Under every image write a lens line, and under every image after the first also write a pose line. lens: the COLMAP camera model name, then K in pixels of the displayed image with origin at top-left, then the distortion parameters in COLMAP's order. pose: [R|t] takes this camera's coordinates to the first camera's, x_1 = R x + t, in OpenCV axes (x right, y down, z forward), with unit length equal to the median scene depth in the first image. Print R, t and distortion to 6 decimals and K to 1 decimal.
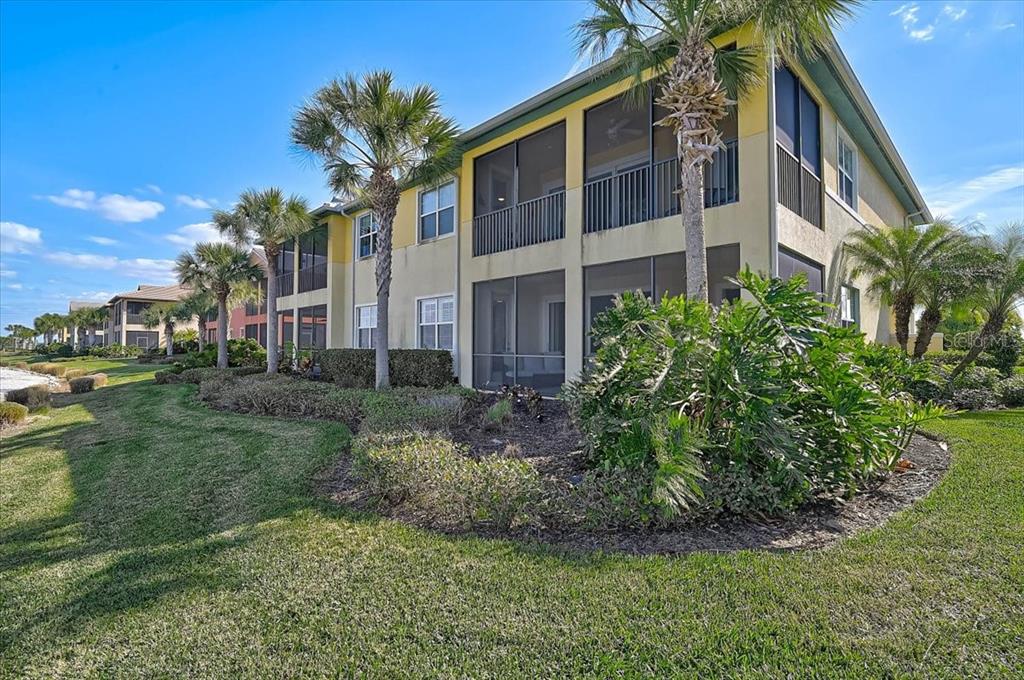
lens RADIAL K [[486.1, 0, 510.8], [0, 486.1, 332.2], [0, 0, 1]] dist [0.010172, 0.000644]
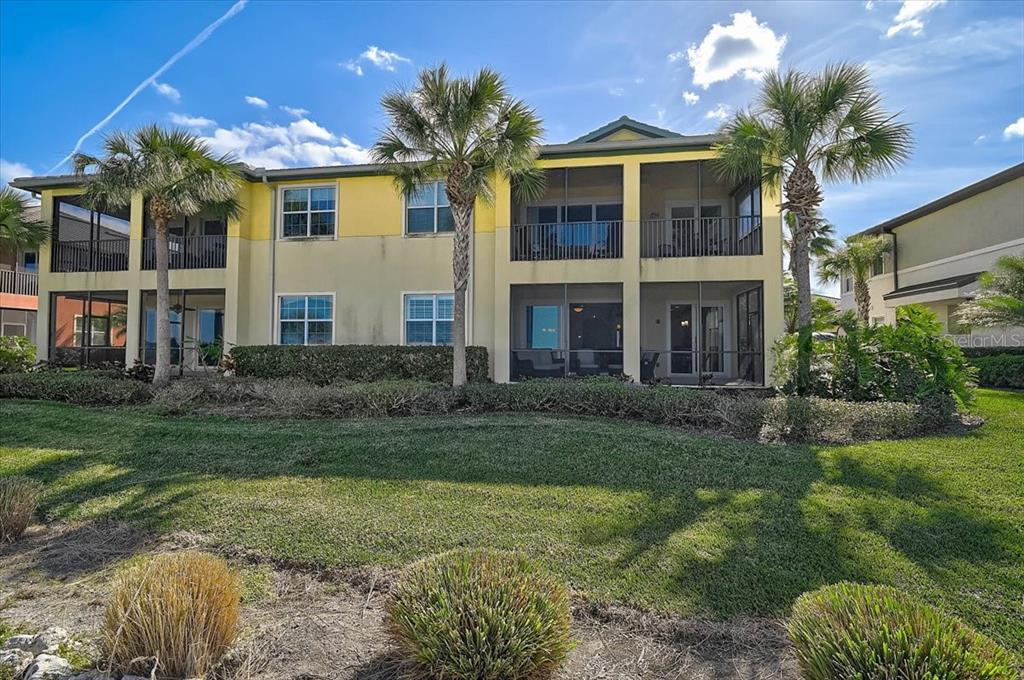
lens RADIAL K [[486.1, 0, 508.1], [0, 486.1, 339.0], [0, 0, 1]] dist [0.010172, 0.000644]
pose [[0.779456, 0.002667, 0.626451, -0.726922], [-0.016718, 0.999723, 0.016544, 0.002543], [-0.626234, -0.023369, 0.779285, 0.140381]]
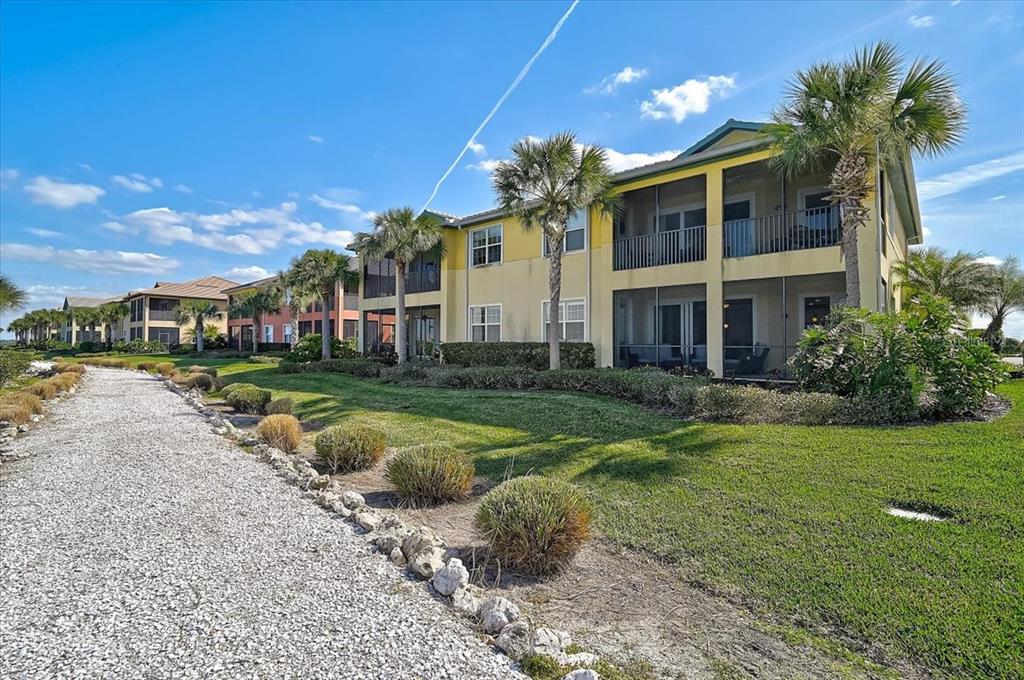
lens RADIAL K [[486.1, 0, 519.3], [0, 486.1, 338.4], [0, 0, 1]] dist [0.010172, 0.000644]
pose [[0.994846, -0.002009, 0.101379, -0.435545], [-0.000050, 0.999794, 0.020304, -0.000310], [-0.101399, -0.020205, 0.994641, -0.257278]]
